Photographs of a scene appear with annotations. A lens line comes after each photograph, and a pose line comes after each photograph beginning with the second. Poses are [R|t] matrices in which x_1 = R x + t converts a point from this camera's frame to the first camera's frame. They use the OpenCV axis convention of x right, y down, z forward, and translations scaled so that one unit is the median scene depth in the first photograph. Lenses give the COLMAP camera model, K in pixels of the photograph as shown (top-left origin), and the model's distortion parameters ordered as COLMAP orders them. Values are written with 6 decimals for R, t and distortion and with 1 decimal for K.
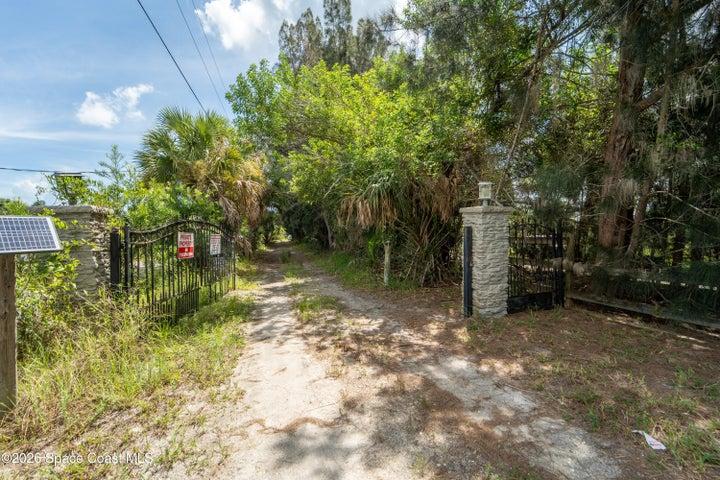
lens RADIAL K [[292.0, 0, 360.0], [0, 292.0, 240.0], [0, 0, 1]] dist [-0.020530, 0.000068]
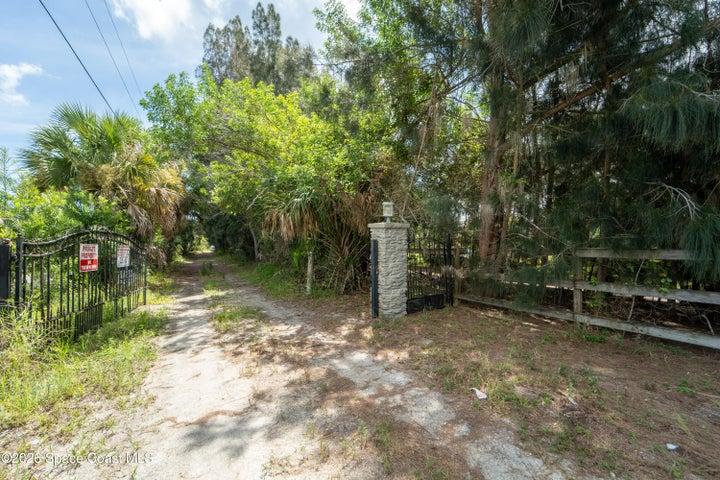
lens RADIAL K [[292.0, 0, 360.0], [0, 292.0, 240.0], [0, 0, 1]] dist [-0.020530, 0.000068]
pose [[0.973016, 0.006139, 0.230656, 0.040154], [0.002263, 0.999344, -0.036145, -0.002398], [-0.230726, 0.035692, 0.972364, -0.106441]]
